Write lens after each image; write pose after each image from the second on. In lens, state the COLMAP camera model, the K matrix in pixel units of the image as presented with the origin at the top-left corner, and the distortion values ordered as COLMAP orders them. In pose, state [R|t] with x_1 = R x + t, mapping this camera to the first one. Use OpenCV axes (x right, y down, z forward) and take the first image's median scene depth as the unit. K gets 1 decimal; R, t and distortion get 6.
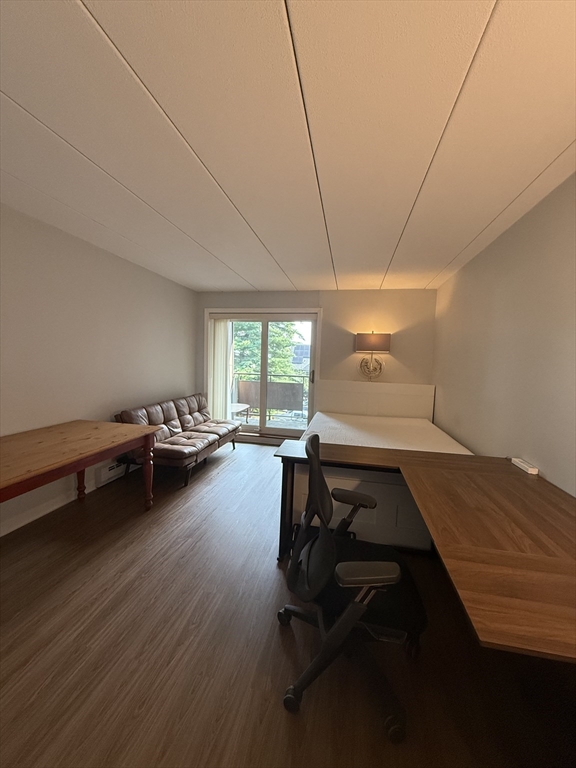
lens RADIAL K [[308.9, 0, 288.1], [0, 308.9, 384.2], [0, 0, 1]] dist [0.000350, 0.000002]
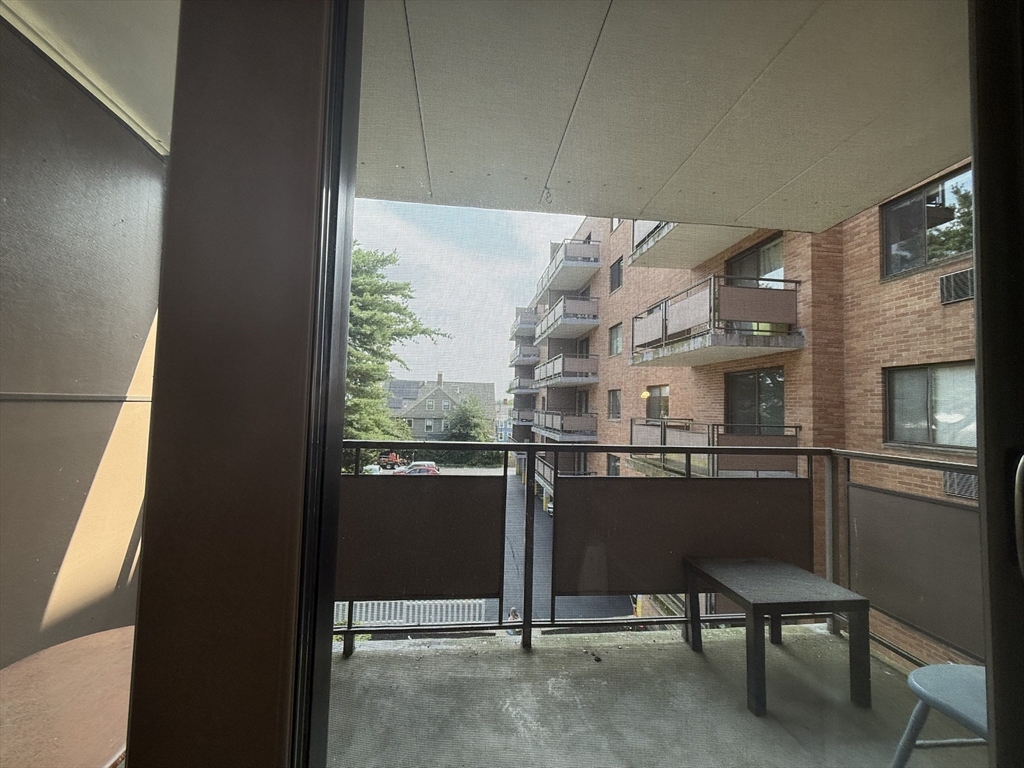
lens RADIAL K [[411.9, 0, 511.5], [0, 411.9, 385.2], [0, 0, 1]] dist [0.000350, 0.000002]
pose [[0.950660, 0.008464, 0.310120, -0.011247], [0.030119, 0.992388, -0.119414, -0.006685], [-0.308770, 0.122863, 0.943168, 0.176082]]
